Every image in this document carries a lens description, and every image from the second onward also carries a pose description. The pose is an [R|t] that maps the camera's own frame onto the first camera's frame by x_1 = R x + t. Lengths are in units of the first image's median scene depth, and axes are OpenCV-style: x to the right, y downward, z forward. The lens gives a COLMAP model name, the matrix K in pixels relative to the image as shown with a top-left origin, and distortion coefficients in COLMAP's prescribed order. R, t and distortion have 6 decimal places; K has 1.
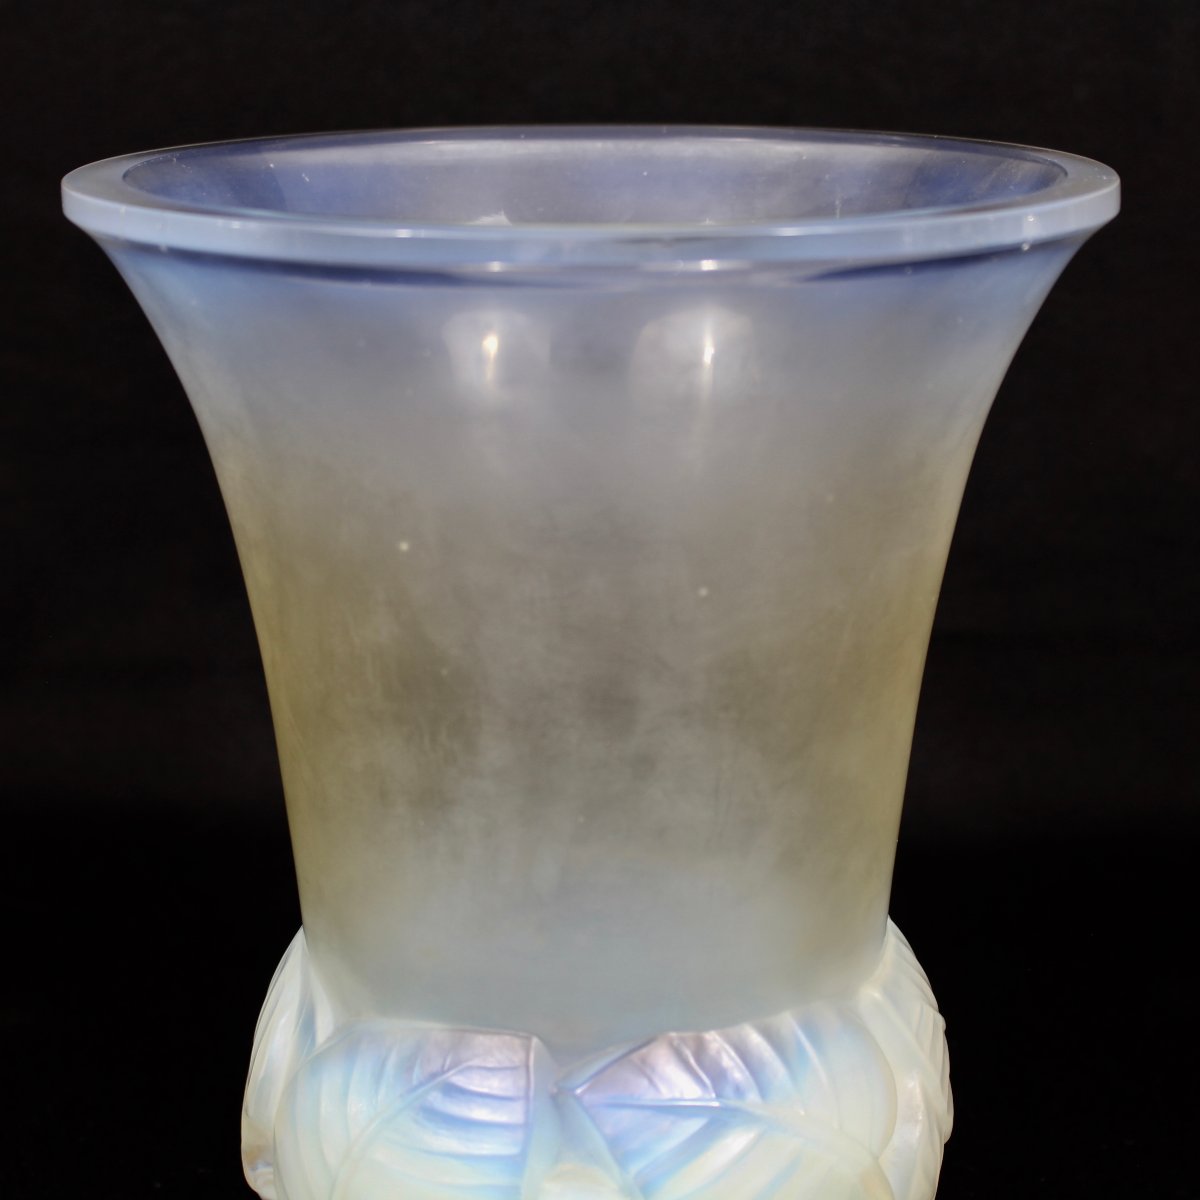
lens RADIAL K [[3048.8, 0, 600.0], [0, 3048.8, 600.0], [0, 0, 1]] dist [-0.058586, 0.047489]
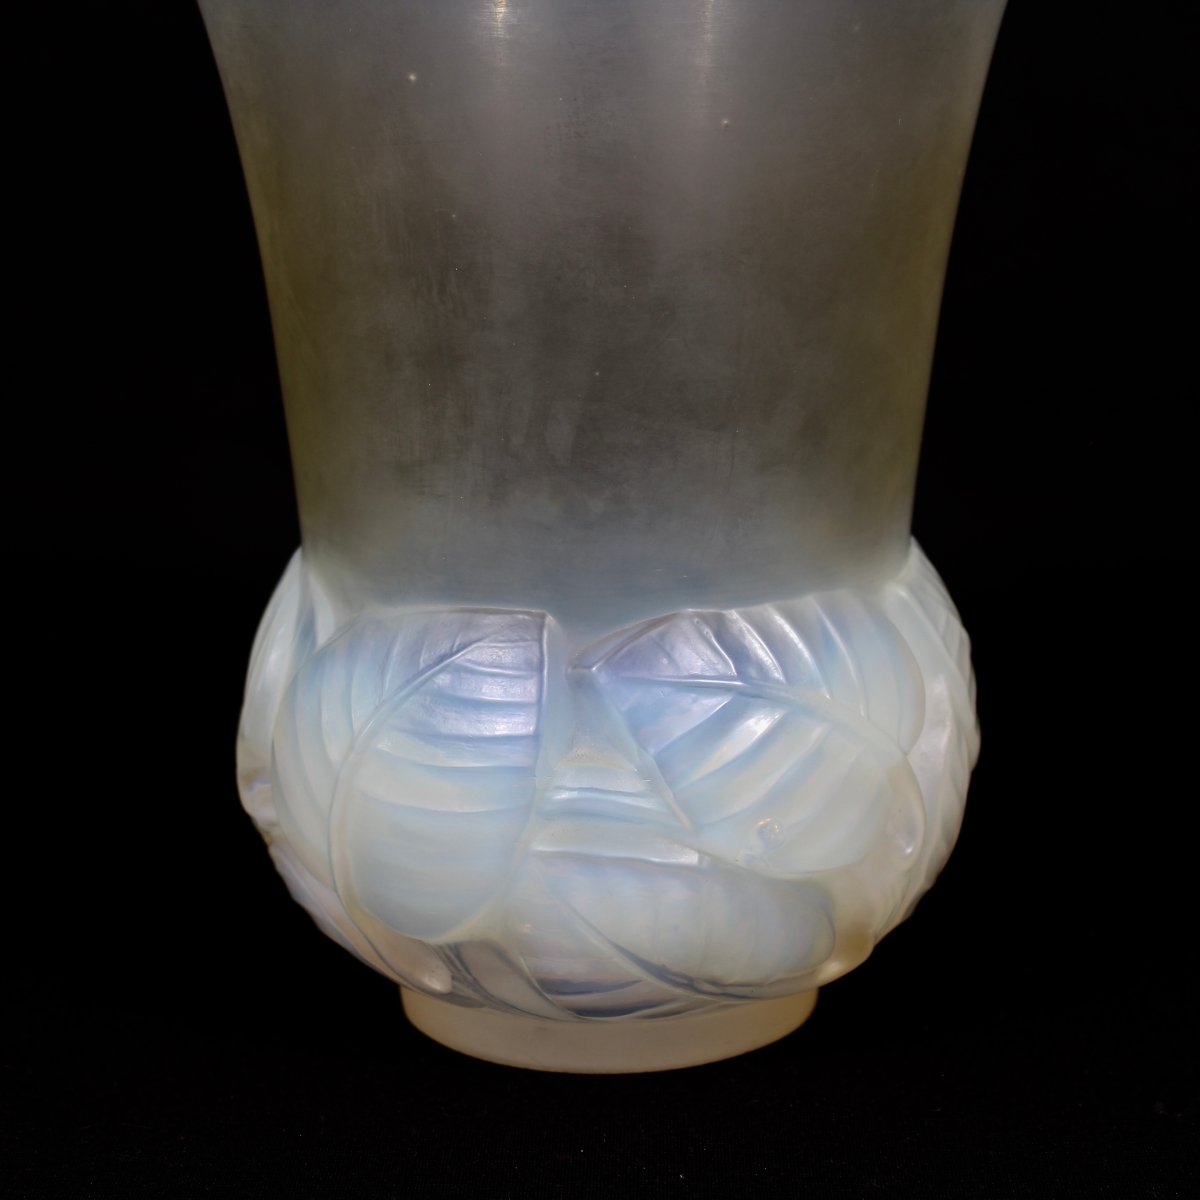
lens RADIAL K [[3048.8, 0, 600.0], [0, 3048.8, 600.0], [0, 0, 1]] dist [-0.058586, 0.047489]
pose [[0.999914, -0.004180, 0.012470, -0.016984], [0.004298, 0.999946, -0.009474, 0.146954], [-0.012430, 0.009526, 0.999877, 0.044992]]
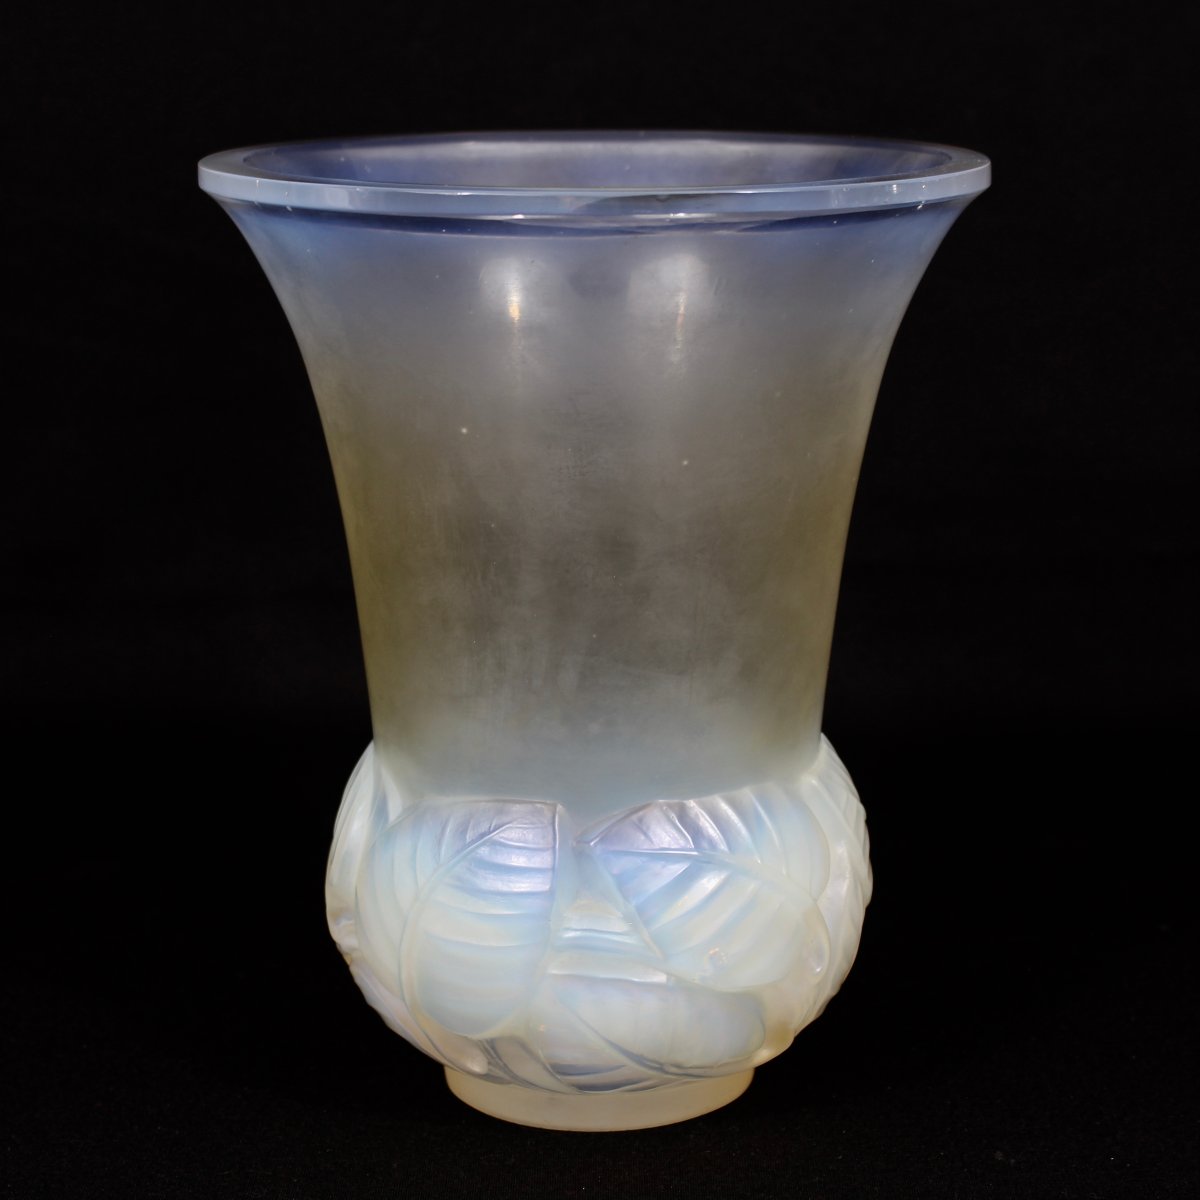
lens RADIAL K [[3048.8, 0, 600.0], [0, 3048.8, 600.0], [0, 0, 1]] dist [-0.058586, 0.047489]
pose [[0.999601, -0.005683, 0.027668, -0.039541], [0.006208, 0.999802, -0.018917, 0.078906], [-0.027555, 0.019081, 0.999438, -0.332346]]
